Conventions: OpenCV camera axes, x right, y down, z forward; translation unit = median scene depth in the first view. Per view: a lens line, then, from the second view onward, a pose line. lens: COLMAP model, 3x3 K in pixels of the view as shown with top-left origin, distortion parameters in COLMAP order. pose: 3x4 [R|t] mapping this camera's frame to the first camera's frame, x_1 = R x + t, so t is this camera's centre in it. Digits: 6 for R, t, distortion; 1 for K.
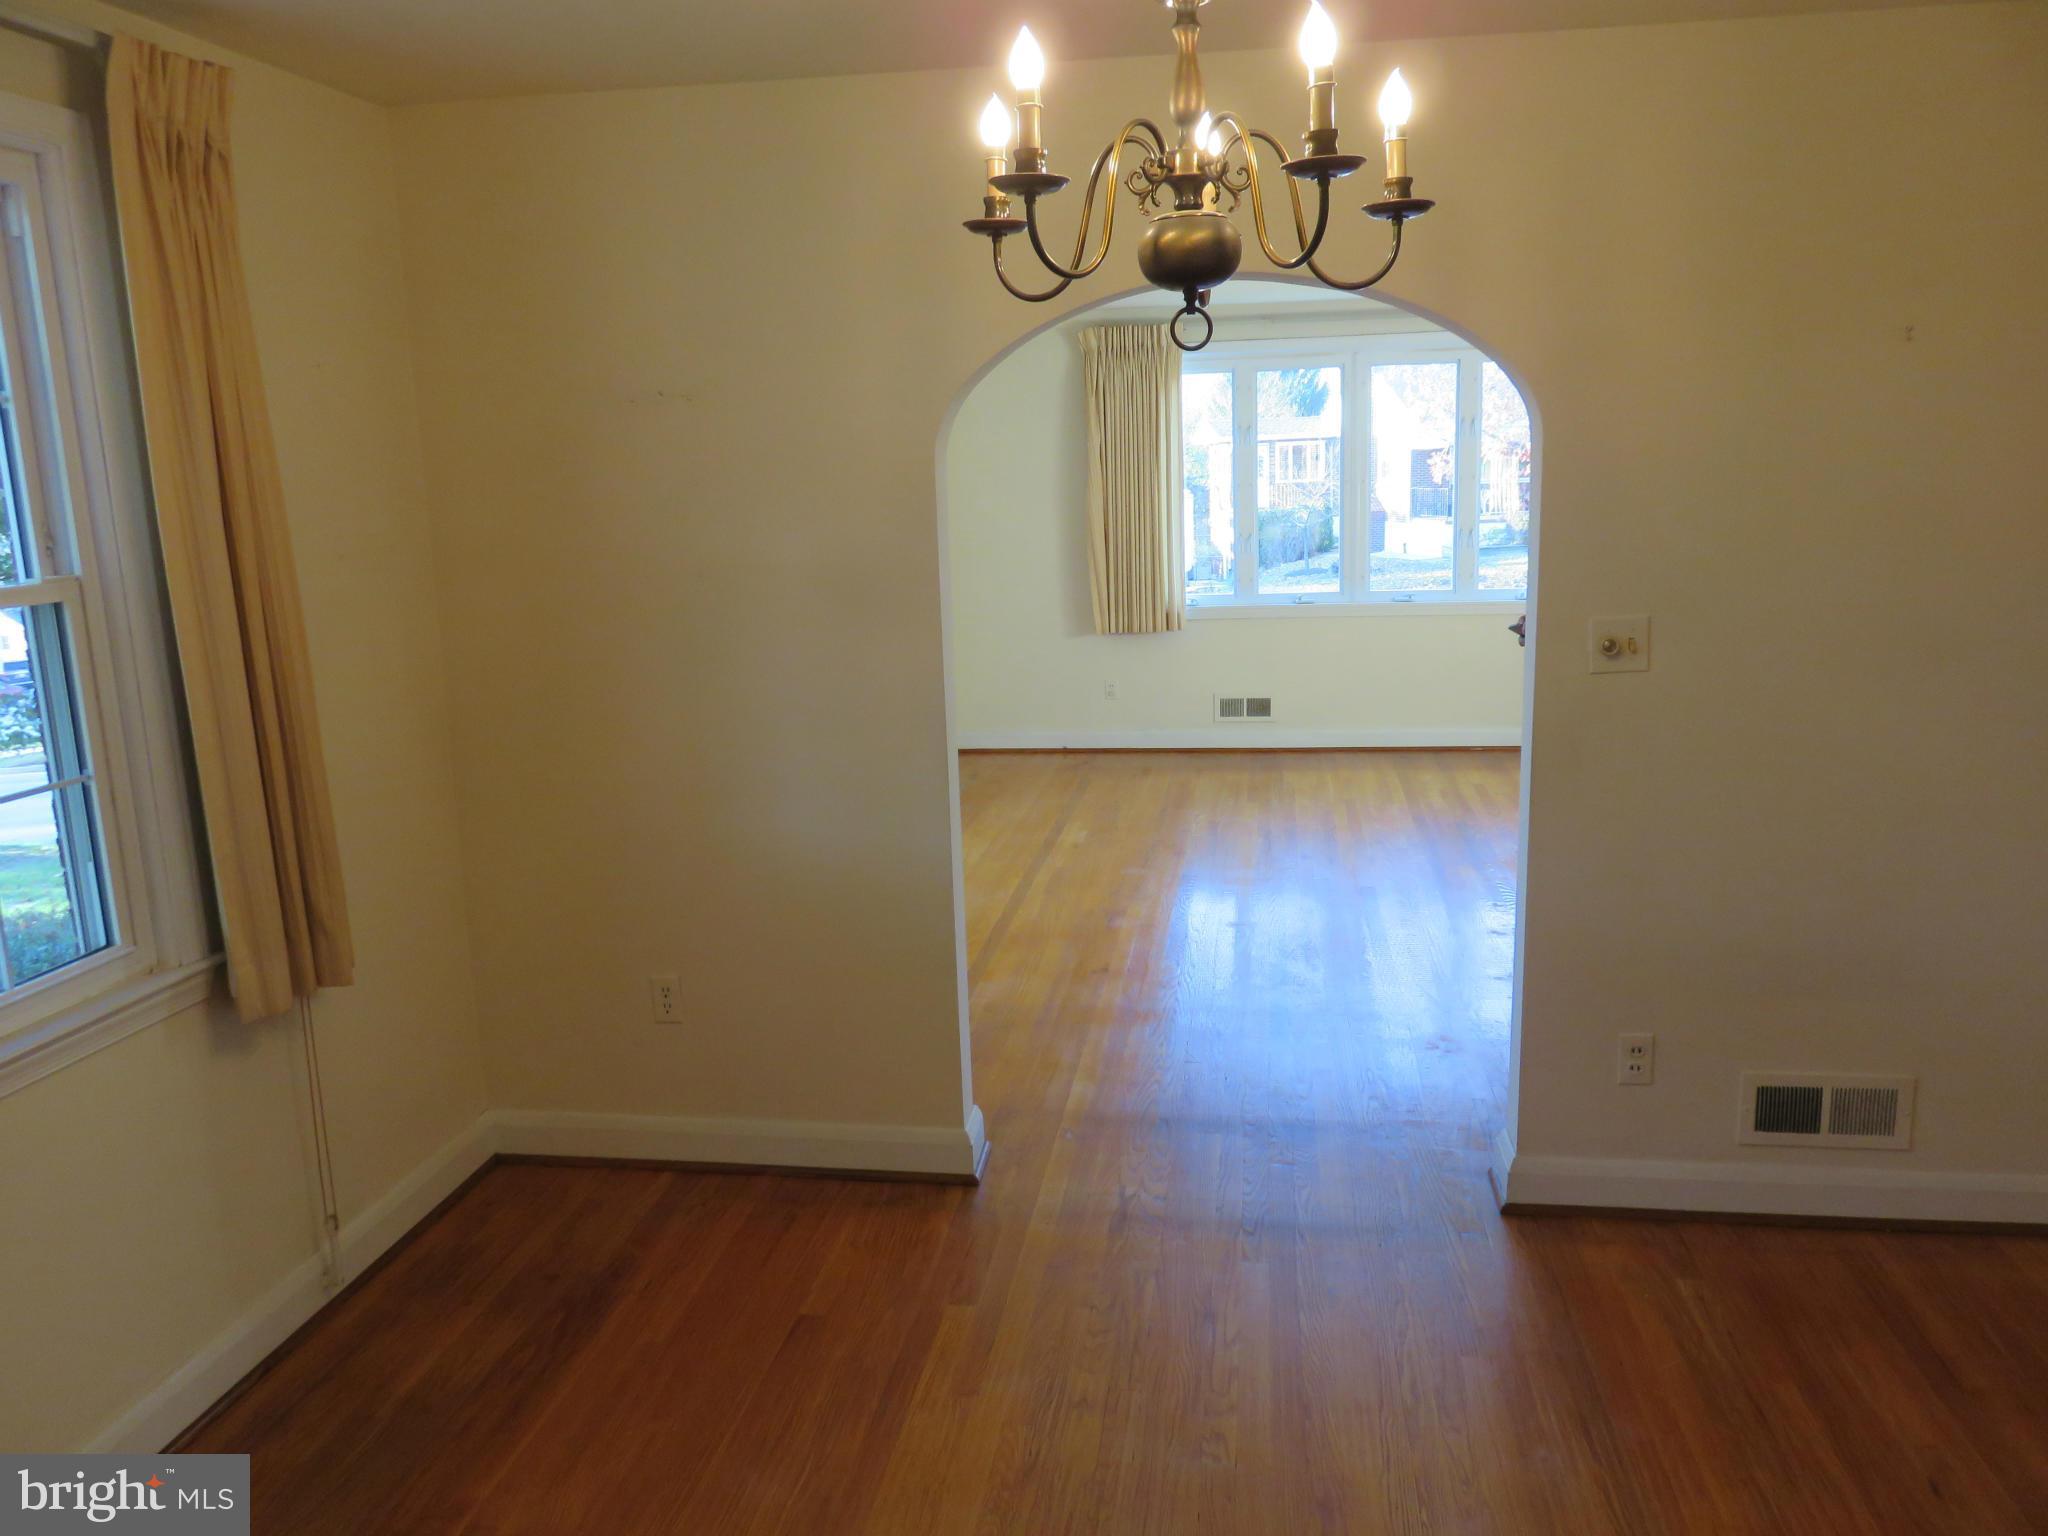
lens RADIAL K [[1538.4, 0, 1024.0], [0, 1538.4, 768.0], [0, 0, 1]] dist [-0.014932, 0.009764]
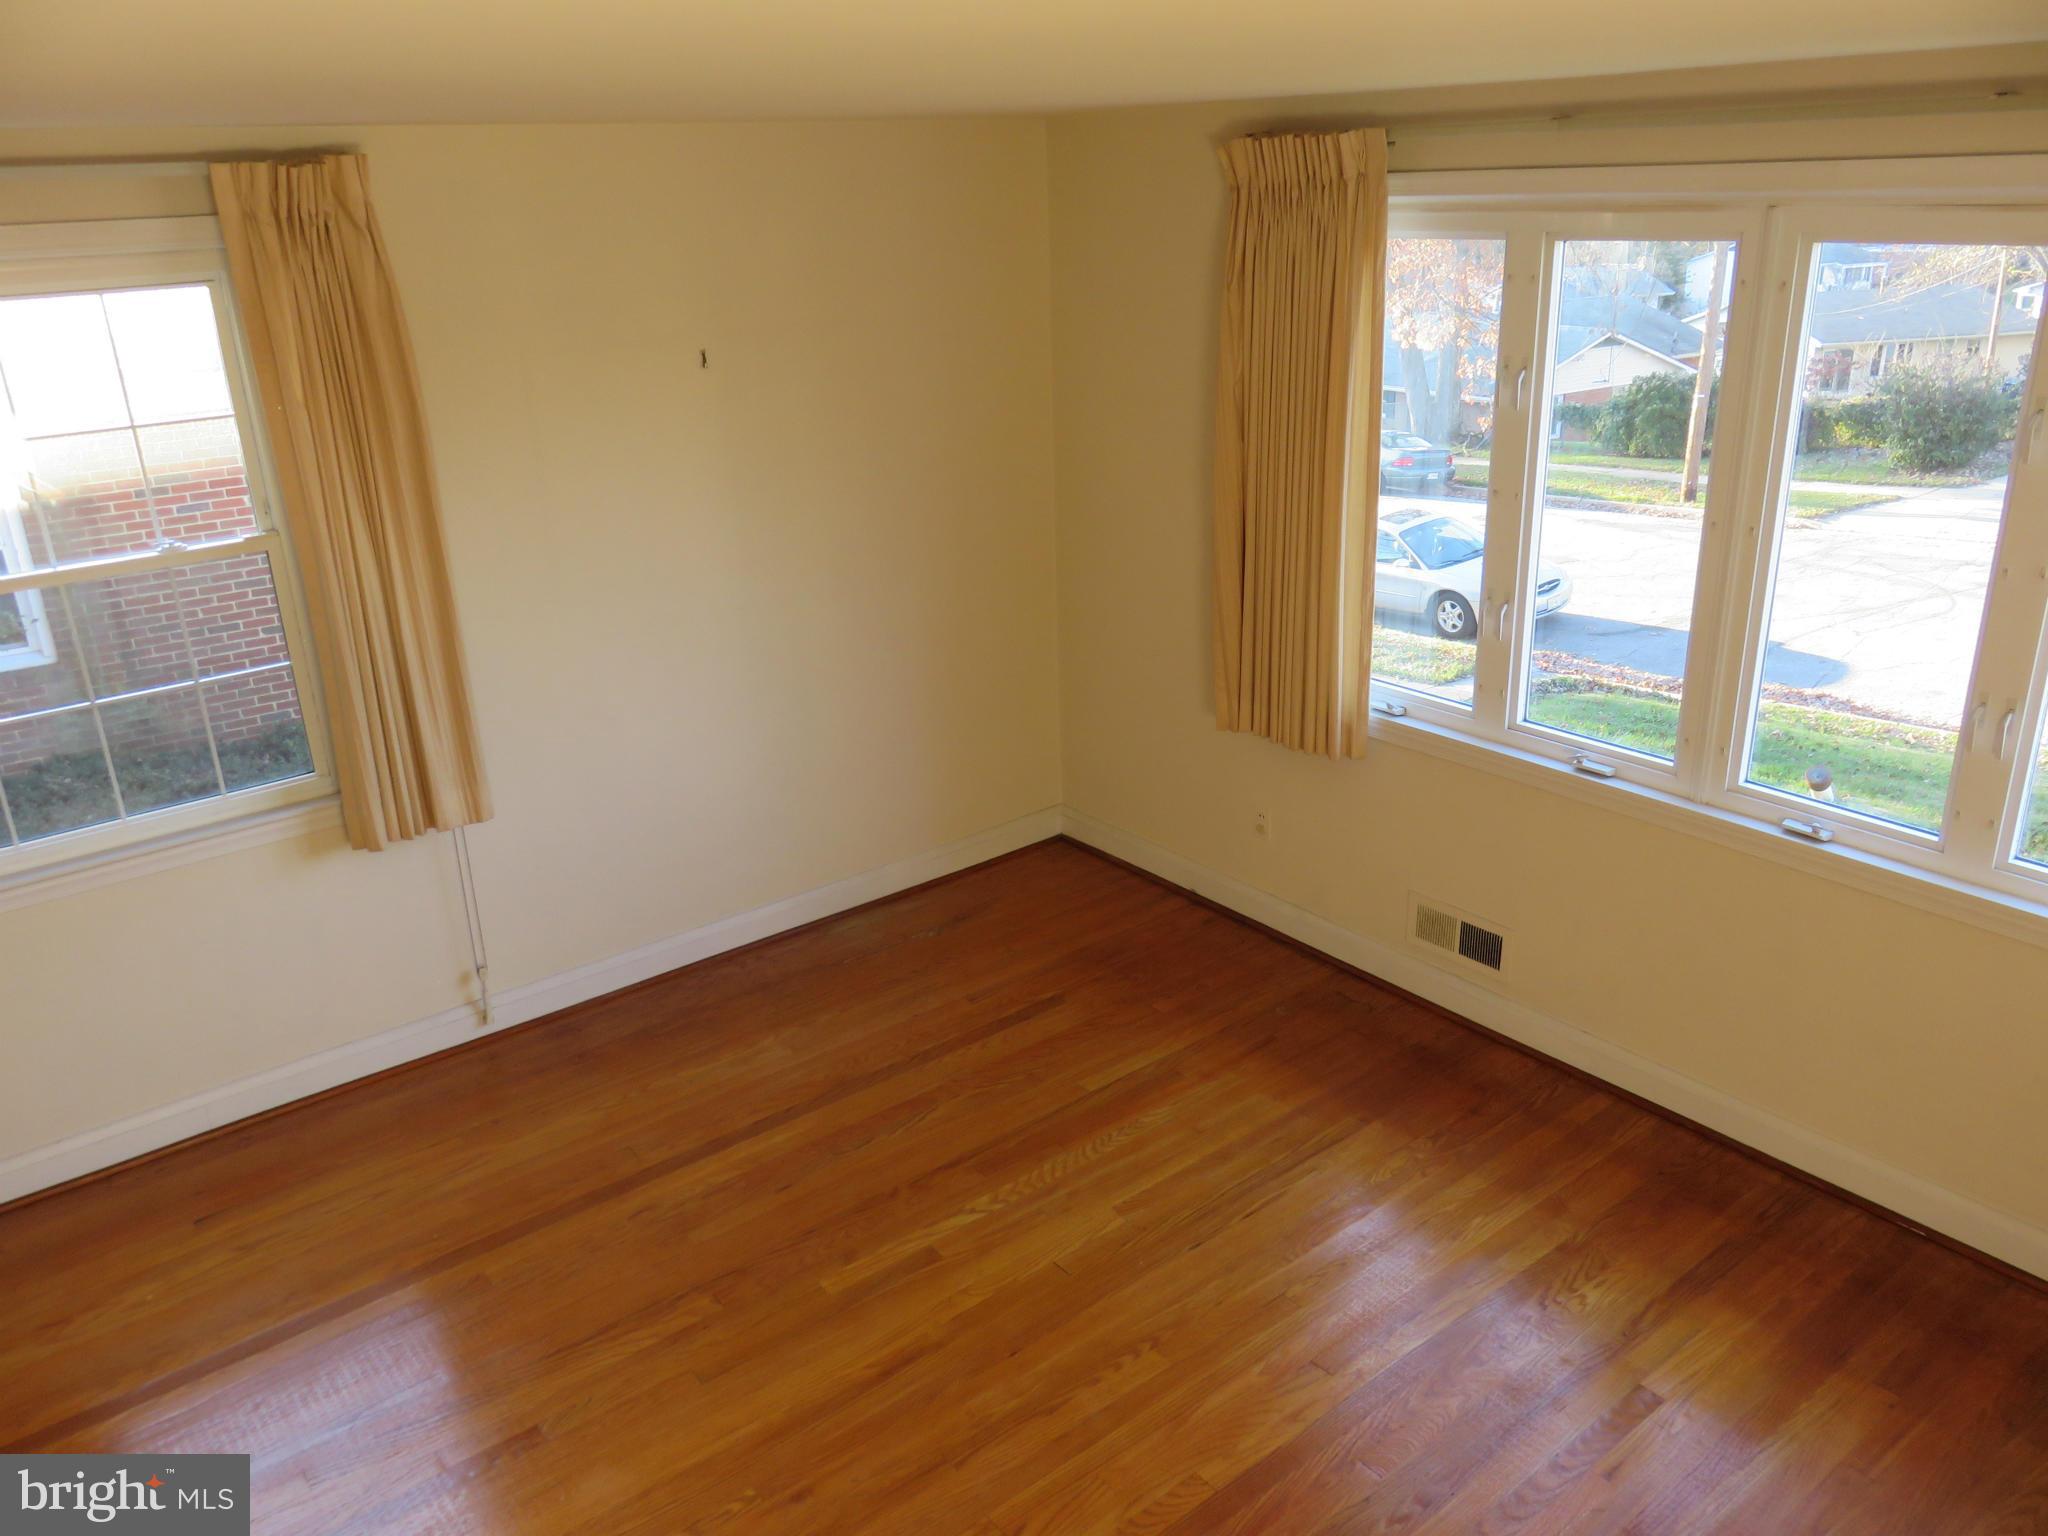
lens RADIAL K [[1538.4, 0, 1024.0], [0, 1538.4, 768.0], [0, 0, 1]] dist [-0.014932, 0.009764]
pose [[0.736004, 0.250845, -0.628788, 0.348139], [-0.124193, 0.963085, 0.238838, -0.197737], [0.665488, -0.097695, 0.739988, 0.561094]]
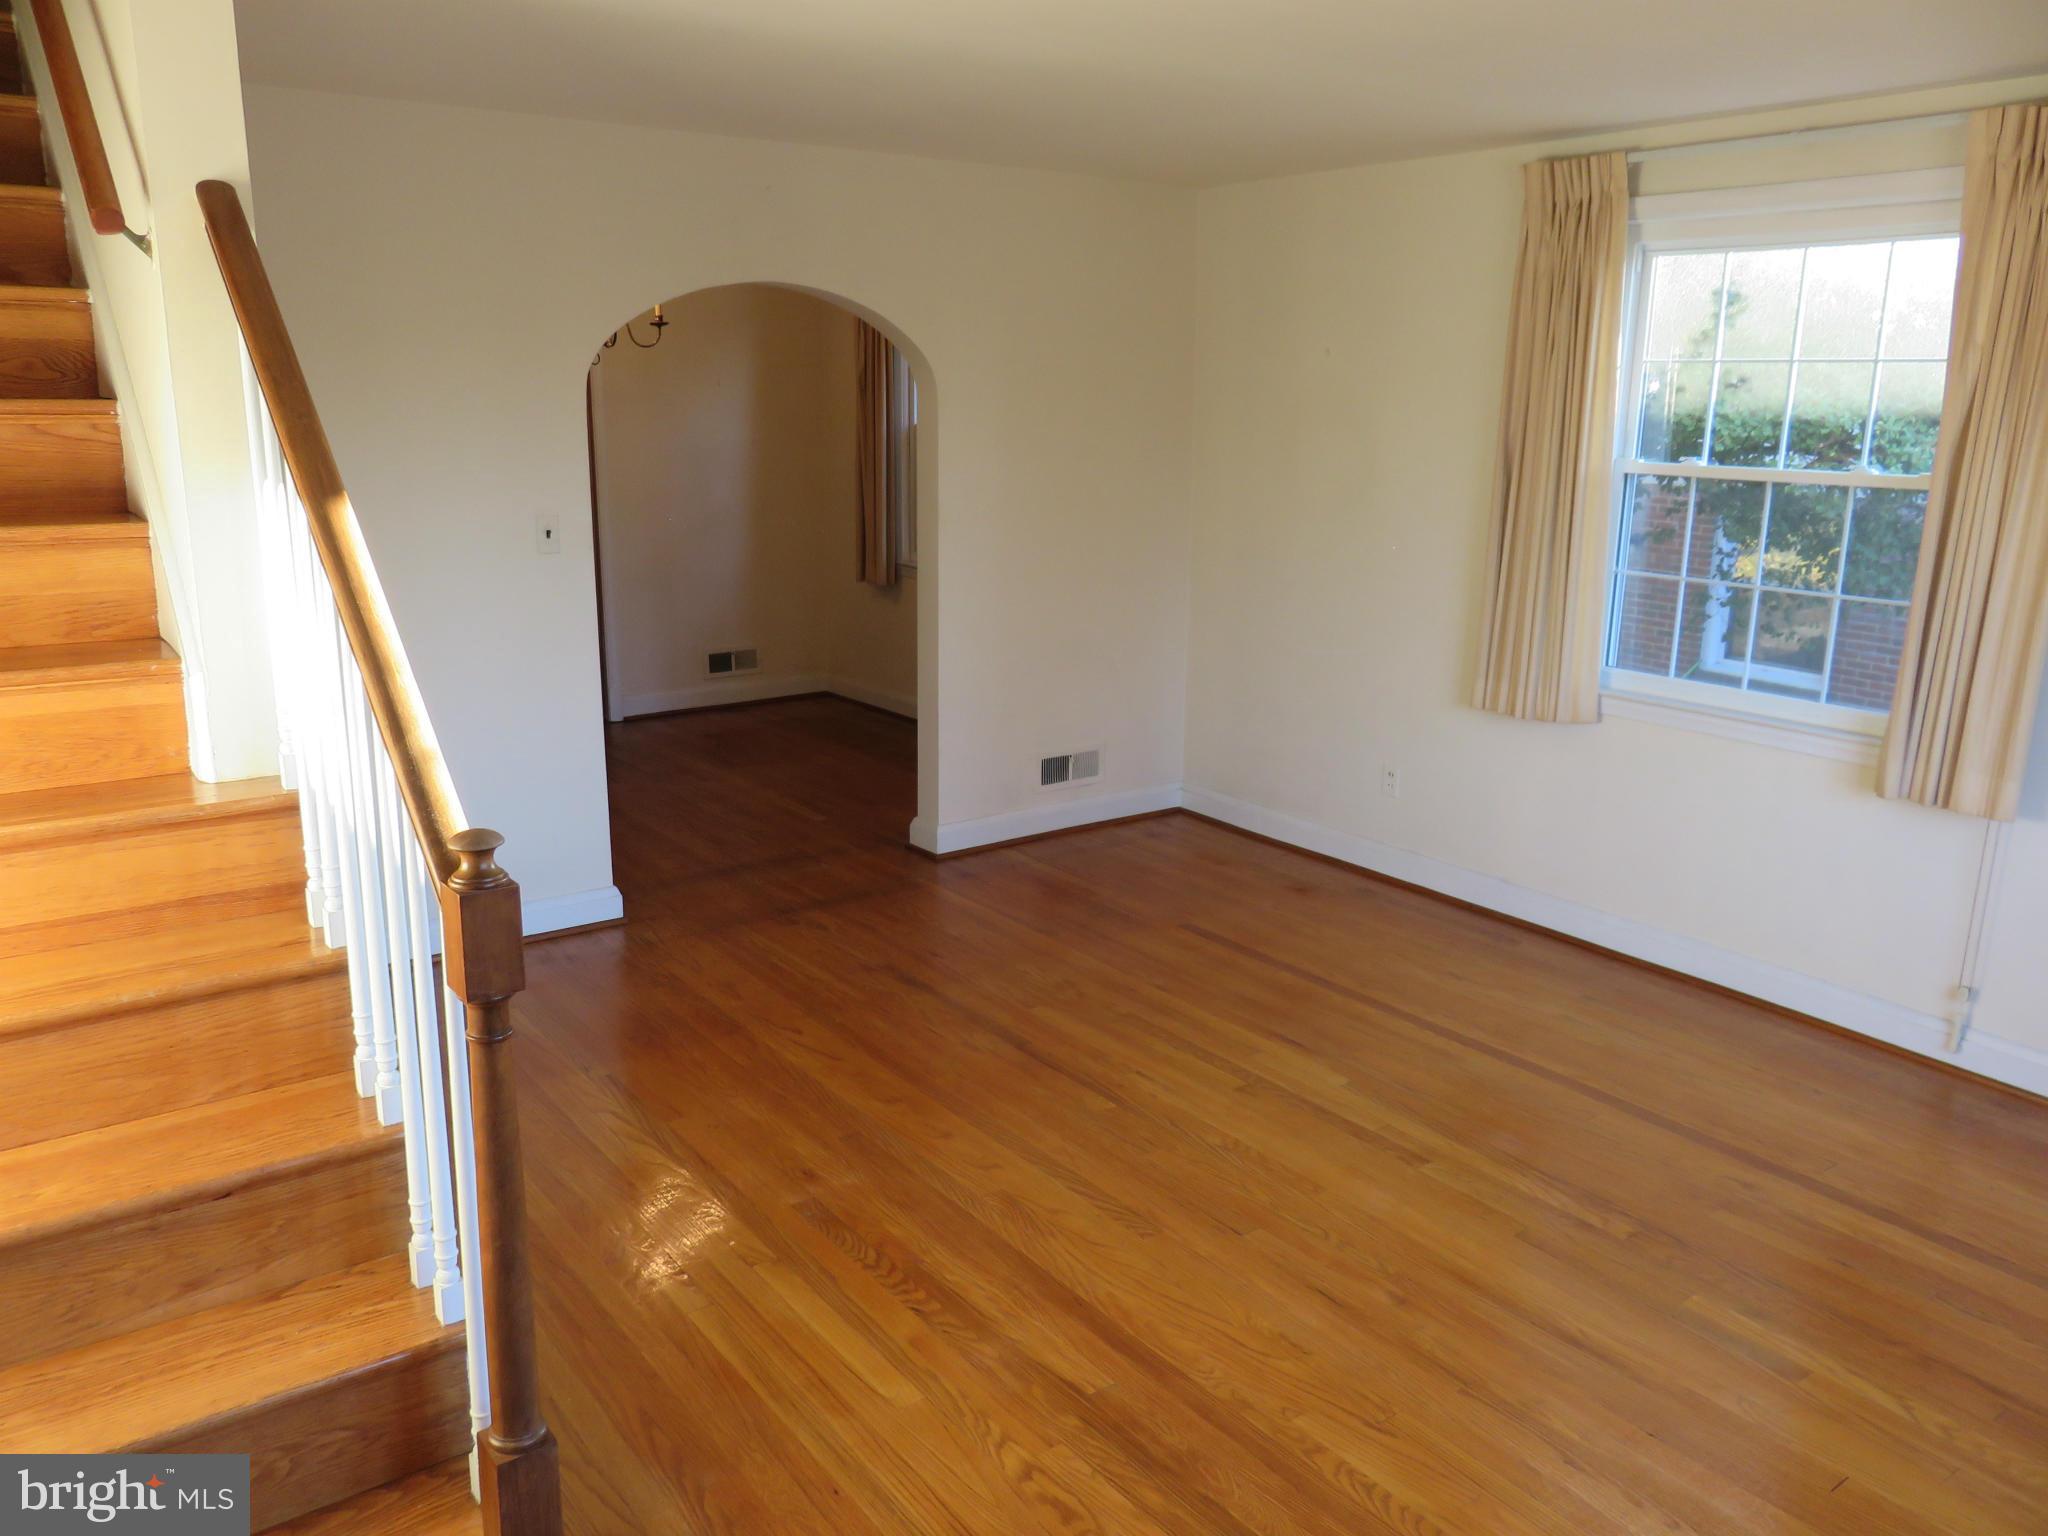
lens RADIAL K [[1538.4, 0, 1024.0], [0, 1538.4, 768.0], [0, 0, 1]] dist [-0.014932, 0.009764]
pose [[-0.700736, 0.189203, -0.687875, 0.416774], [-0.138382, 0.909832, 0.391223, -0.191508], [0.699871, 0.369334, -0.611369, 0.873263]]
